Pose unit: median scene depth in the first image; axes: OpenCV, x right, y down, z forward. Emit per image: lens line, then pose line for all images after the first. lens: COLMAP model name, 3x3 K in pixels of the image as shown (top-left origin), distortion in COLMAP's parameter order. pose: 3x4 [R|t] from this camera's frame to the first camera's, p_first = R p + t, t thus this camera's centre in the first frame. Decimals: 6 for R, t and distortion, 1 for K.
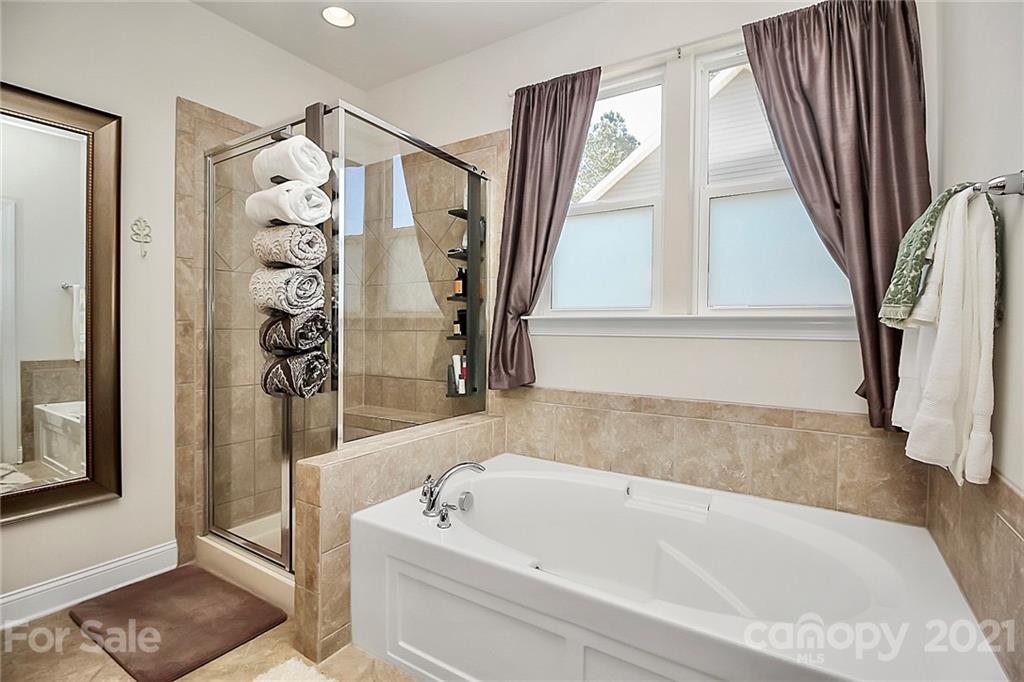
lens RADIAL K [[488.6, 0, 514.4], [0, 488.6, 344.8], [0, 0, 1]] dist [0.002632, 0.000371]
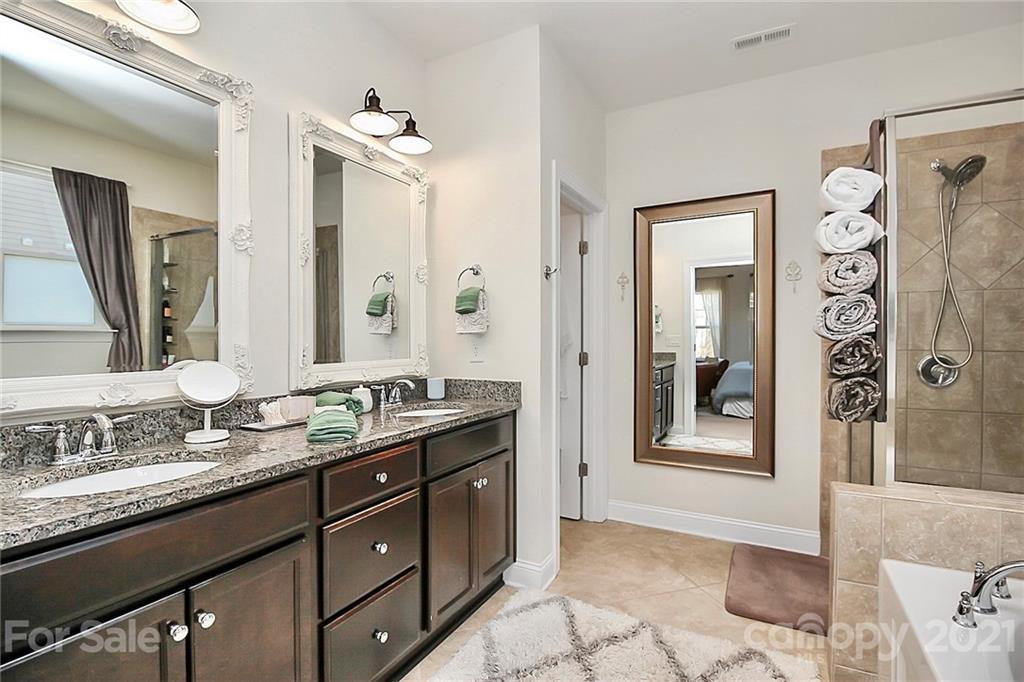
lens RADIAL K [[488.6, 0, 513.3], [0, 488.6, 339.4], [0, 0, 1]] dist [0.002632, 0.000371]
pose [[0.088512, -0.003357, -0.996069, 0.512752], [-0.026929, 0.999621, -0.005762, -0.038462], [0.995711, 0.027333, 0.088388, 0.221487]]
